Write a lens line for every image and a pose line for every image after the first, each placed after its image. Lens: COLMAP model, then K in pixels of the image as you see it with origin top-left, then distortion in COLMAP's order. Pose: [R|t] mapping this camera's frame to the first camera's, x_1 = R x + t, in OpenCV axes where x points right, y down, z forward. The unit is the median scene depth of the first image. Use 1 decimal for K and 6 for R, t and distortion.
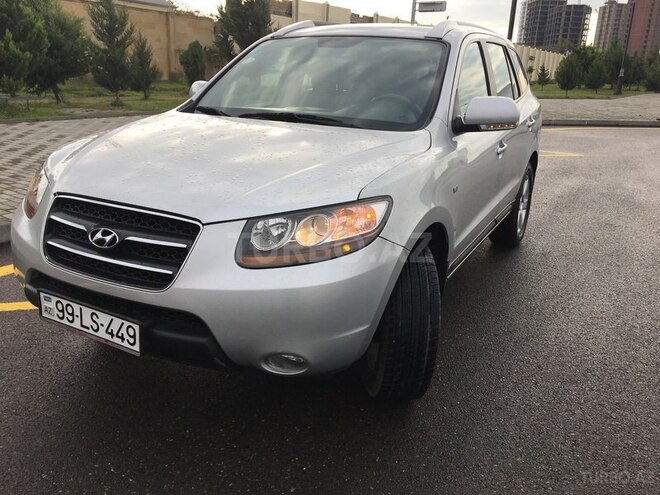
lens RADIAL K [[569.4, 0, 326.6], [0, 569.4, 248.0], [0, 0, 1]] dist [0.047008, -0.058314]
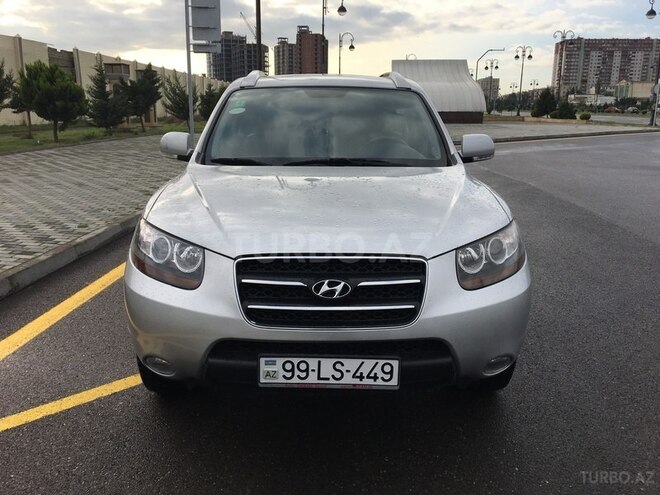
lens RADIAL K [[569.4, 0, 326.3], [0, 569.4, 247.8], [0, 0, 1]] dist [0.047008, -0.058314]
pose [[0.871981, -0.144273, 0.467797, -0.865280], [0.169411, 0.985474, -0.011855, -0.080359], [-0.459292, 0.089587, 0.883756, 0.078176]]
